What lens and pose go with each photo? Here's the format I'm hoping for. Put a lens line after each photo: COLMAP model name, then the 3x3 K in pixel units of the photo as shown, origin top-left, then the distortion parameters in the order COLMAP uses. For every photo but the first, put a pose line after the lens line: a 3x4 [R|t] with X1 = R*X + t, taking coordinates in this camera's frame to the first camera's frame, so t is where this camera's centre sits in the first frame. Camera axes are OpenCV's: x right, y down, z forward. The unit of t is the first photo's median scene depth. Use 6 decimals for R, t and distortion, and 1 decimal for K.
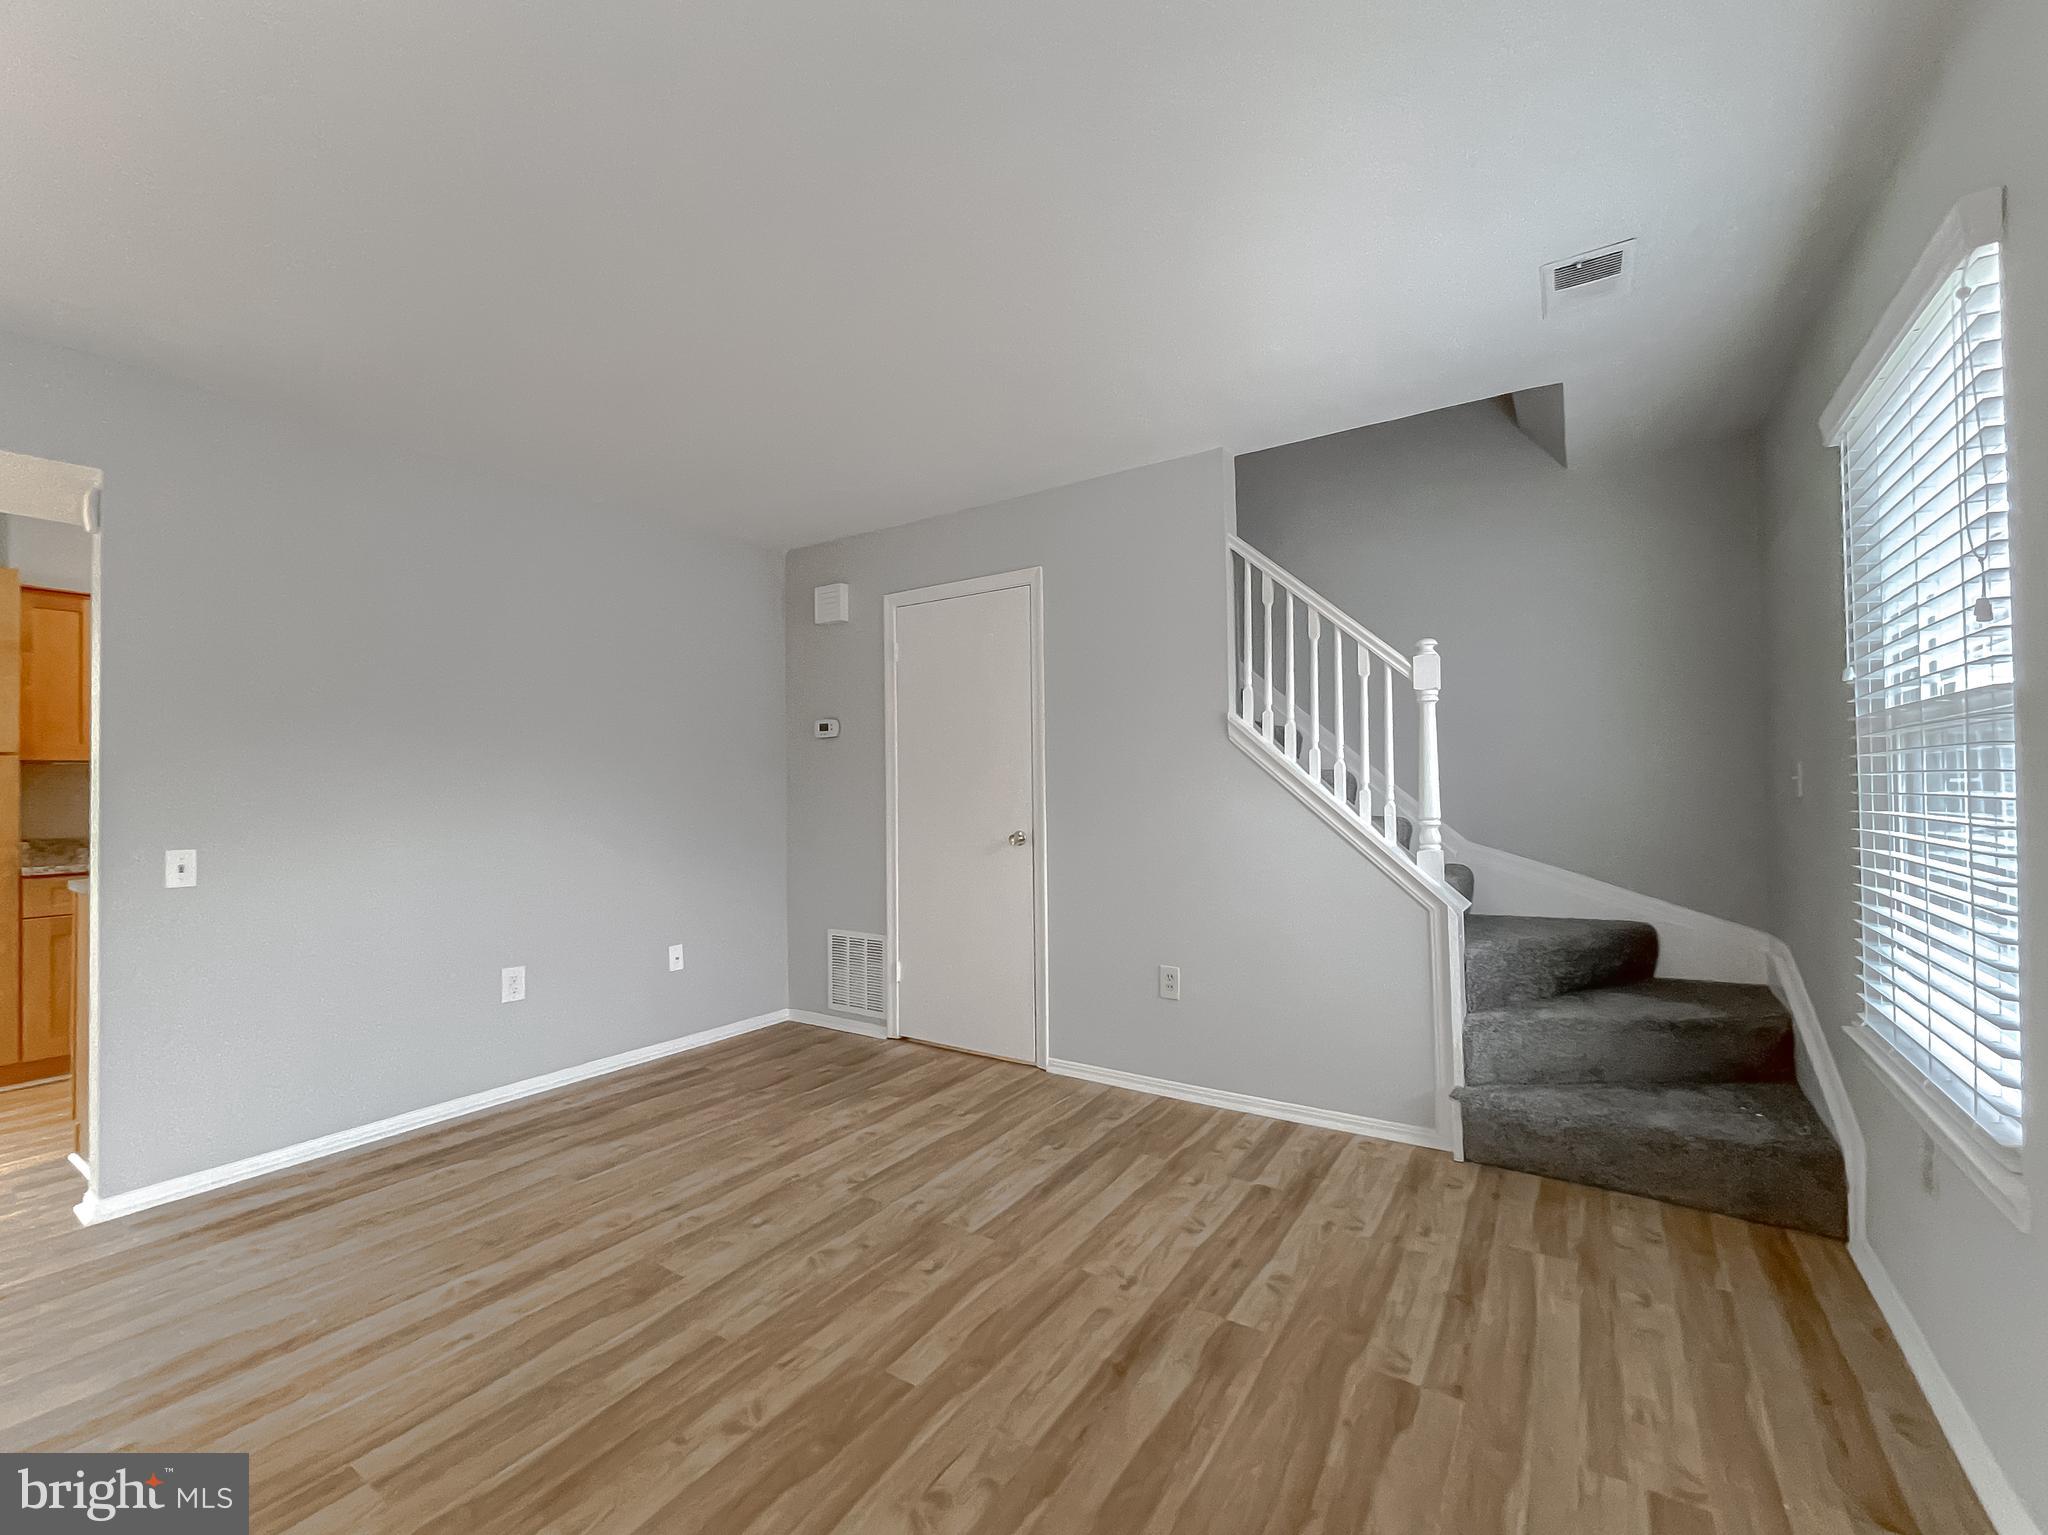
lens RADIAL K [[853.5, 0, 1014.9], [0, 853.5, 775.9], [0, 0, 1]] dist [-0.000628, 0.000413]
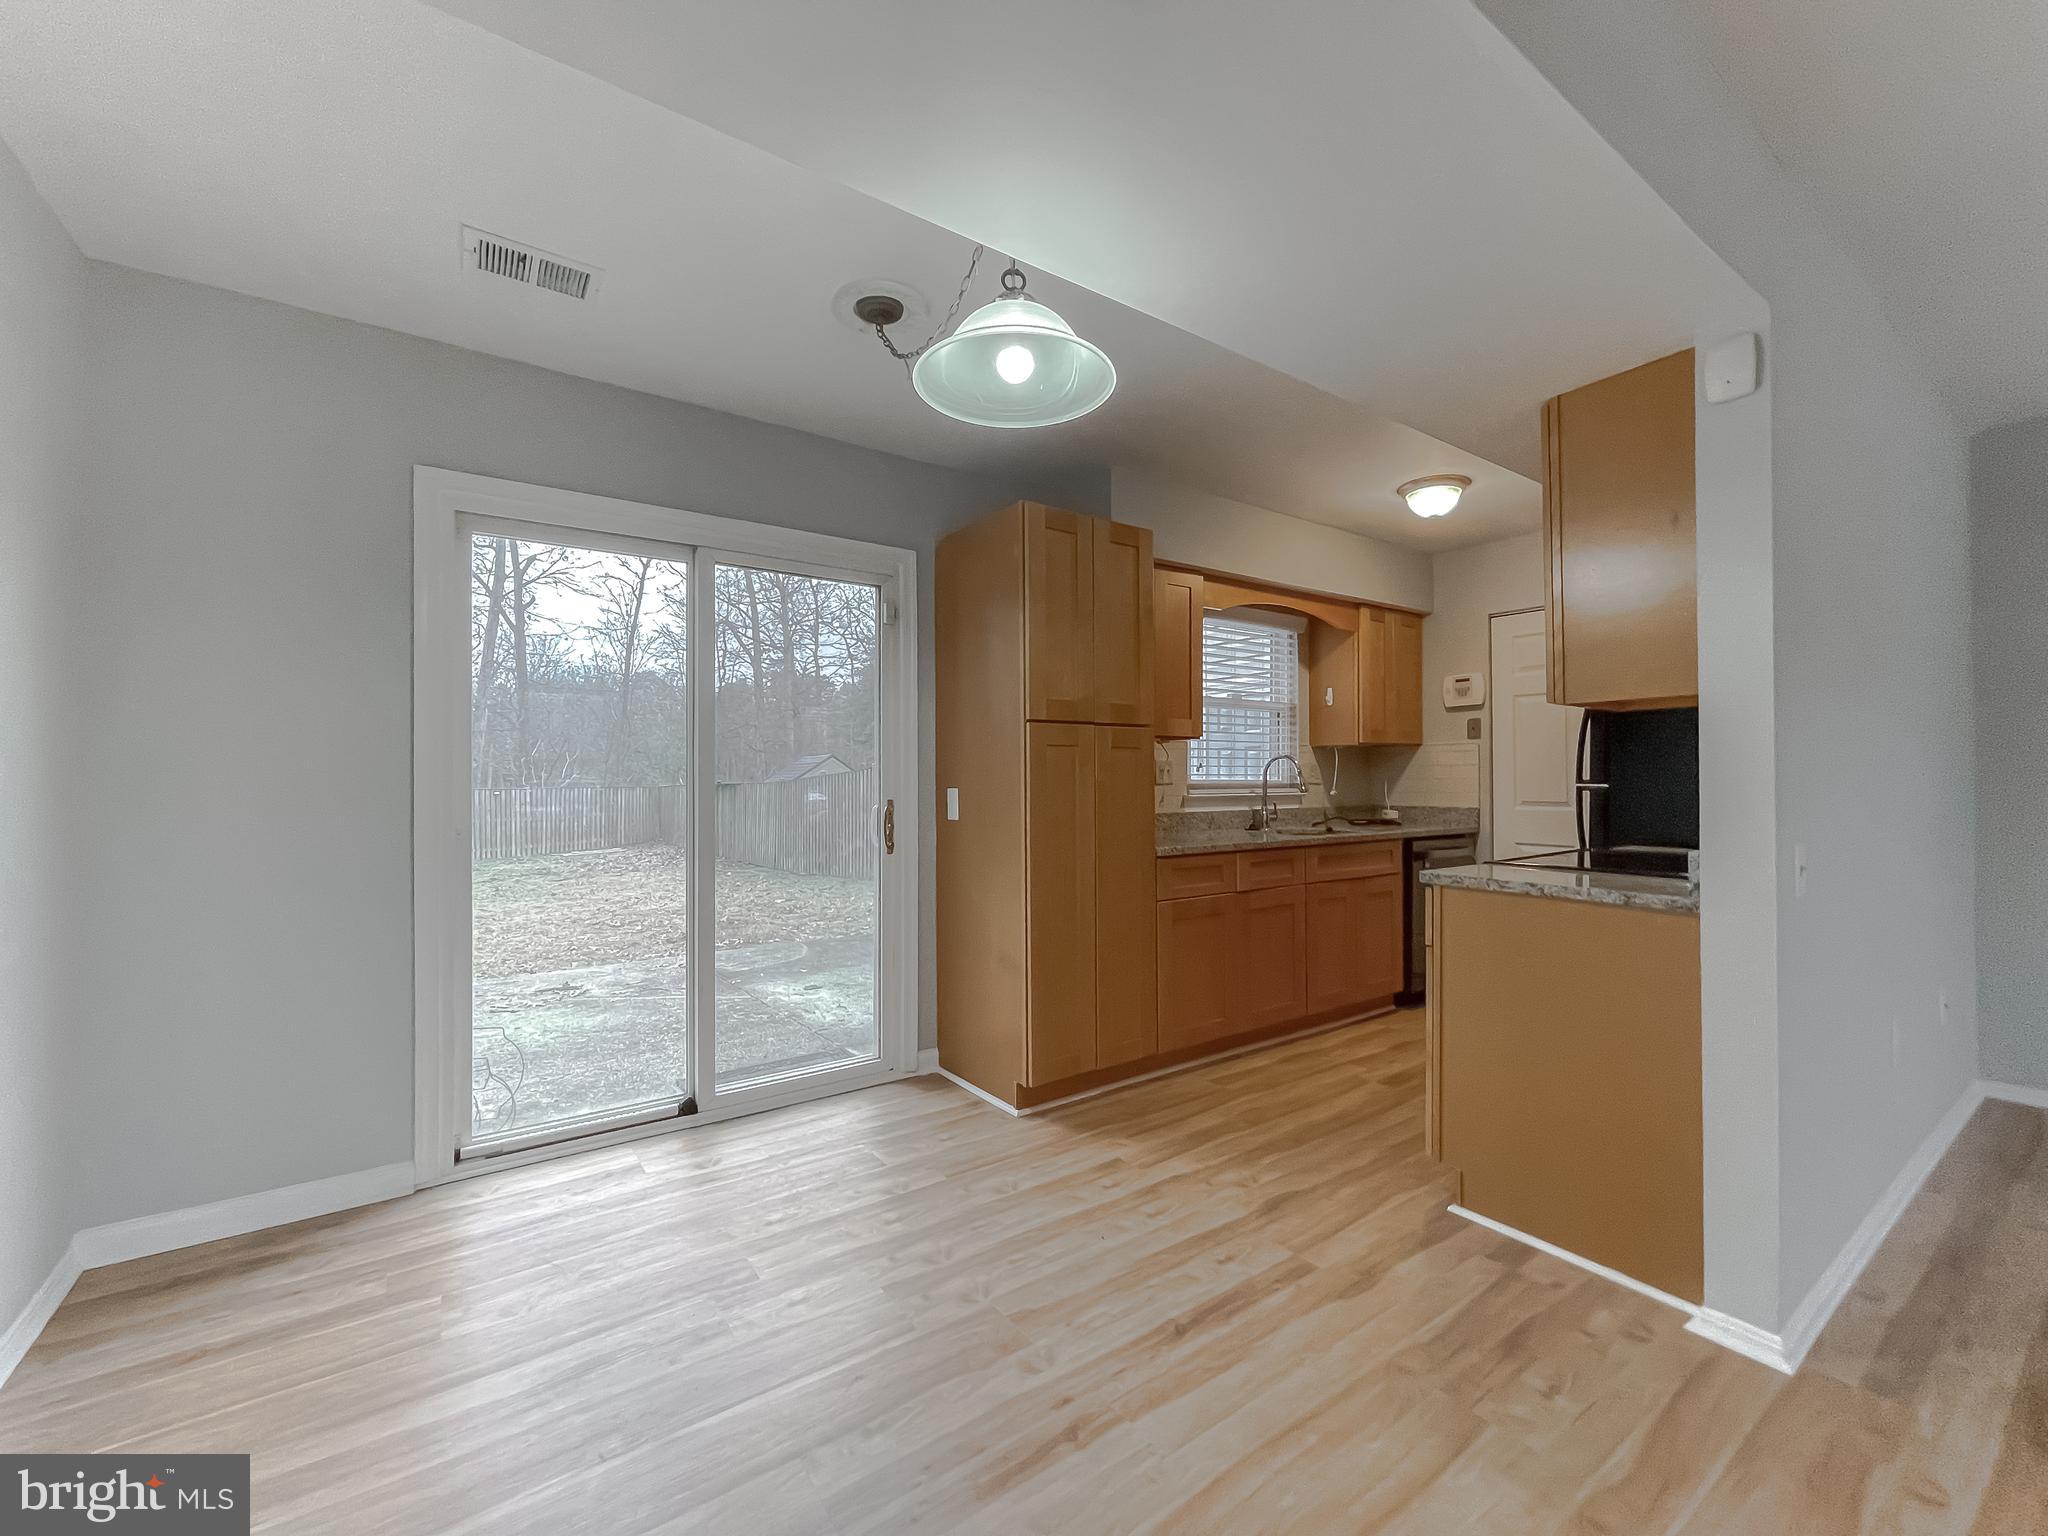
lens RADIAL K [[841.5, 0, 1021.6], [0, 841.5, 774.7], [0, 0, 1]] dist [-0.001614, 0.000339]
pose [[0.933958, 0.007906, -0.357294, -1.217071], [-0.003131, 0.999898, 0.013939, 0.018906], [0.357368, -0.011900, 0.933888, 0.105818]]
